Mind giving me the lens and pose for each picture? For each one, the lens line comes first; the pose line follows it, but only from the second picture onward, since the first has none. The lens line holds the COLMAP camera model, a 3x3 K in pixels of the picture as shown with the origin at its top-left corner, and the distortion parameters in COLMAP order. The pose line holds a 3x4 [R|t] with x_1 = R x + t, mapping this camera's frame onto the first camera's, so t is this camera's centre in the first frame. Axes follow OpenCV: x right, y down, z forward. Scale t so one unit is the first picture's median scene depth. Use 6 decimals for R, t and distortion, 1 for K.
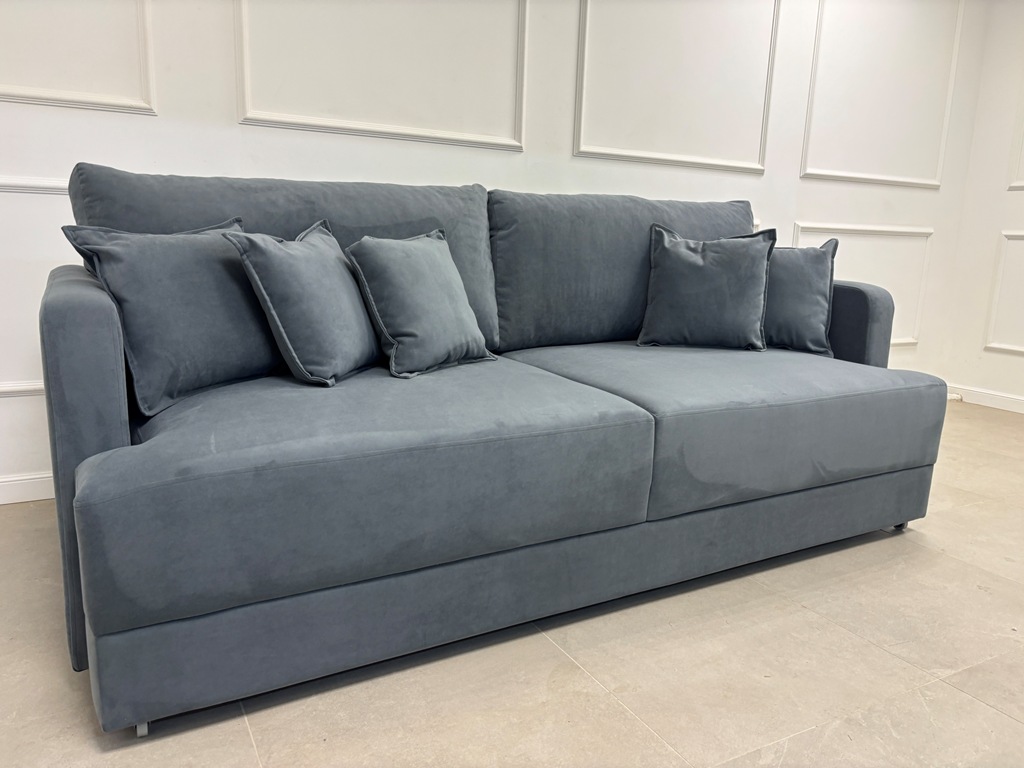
lens RADIAL K [[772.3, 0, 507.4], [0, 772.3, 394.1], [0, 0, 1]] dist [0.047911, -0.051416]
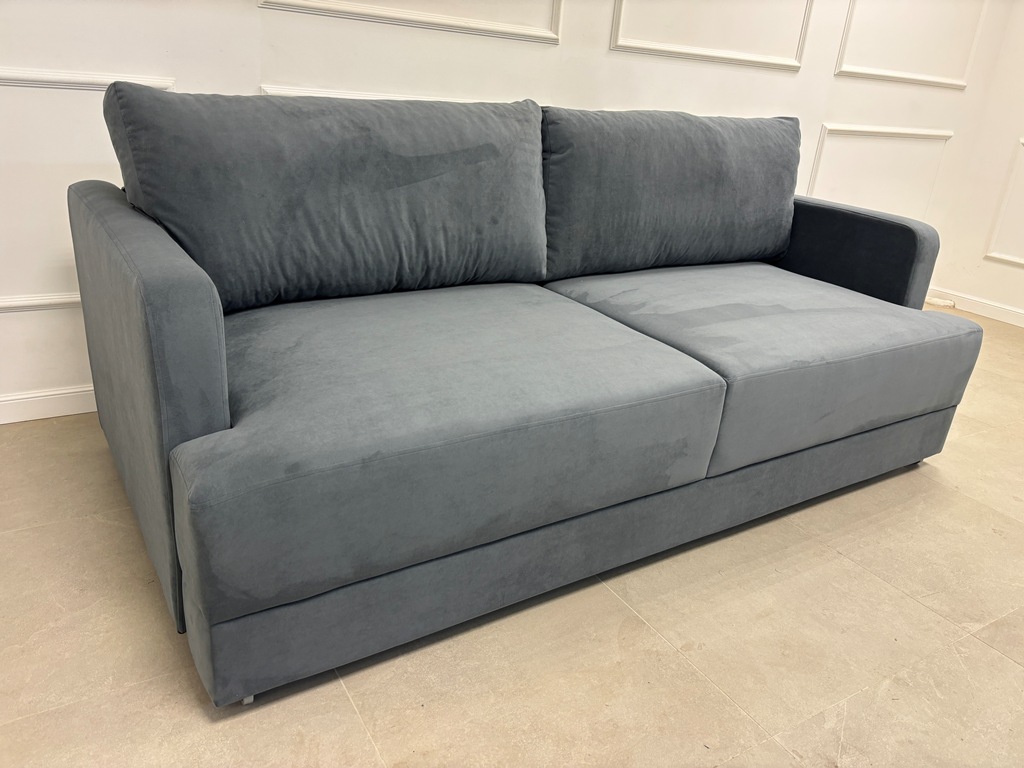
lens RADIAL K [[772.3, 0, 513.9], [0, 772.3, 389.7], [0, 0, 1]] dist [0.047911, -0.051416]
pose [[0.997468, 0.024266, 0.066852, -0.109830], [-0.036293, 0.982059, 0.185048, -0.099766], [-0.061162, -0.187006, 0.980453, 0.023669]]
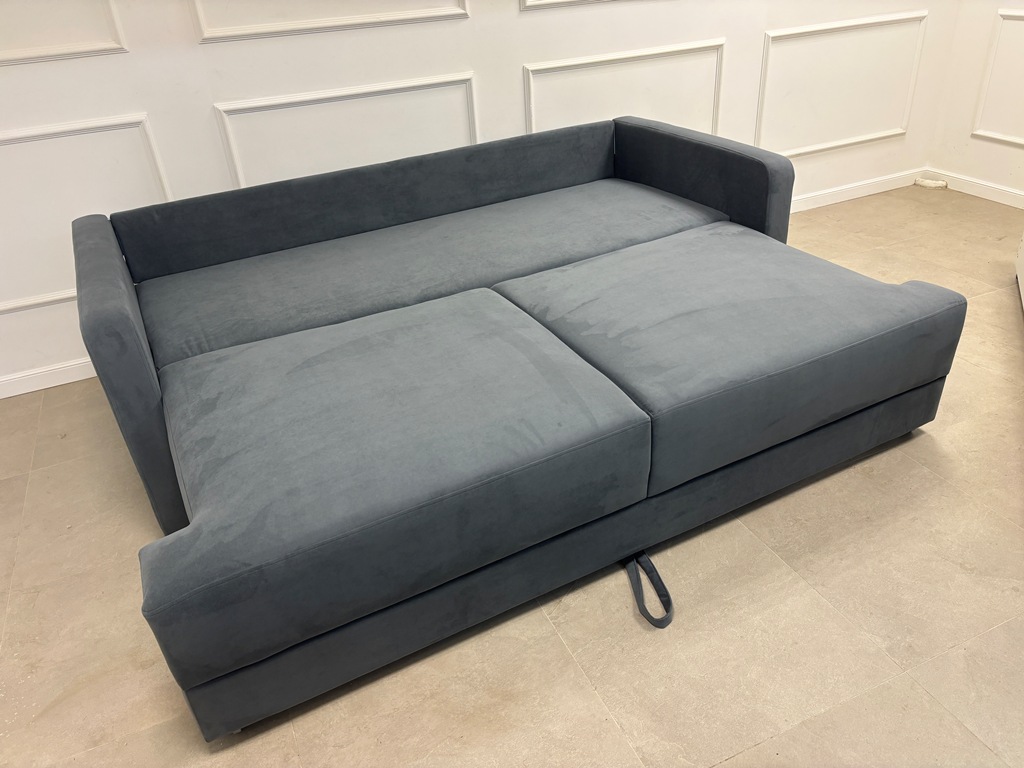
lens RADIAL K [[772.3, 0, 514.3], [0, 772.3, 386.4], [0, 0, 1]] dist [0.047911, -0.051416]
pose [[0.992609, -0.043636, -0.113241, 0.228456], [0.078094, 0.943922, 0.320801, -0.221435], [0.092893, -0.327273, 0.940353, -0.196618]]
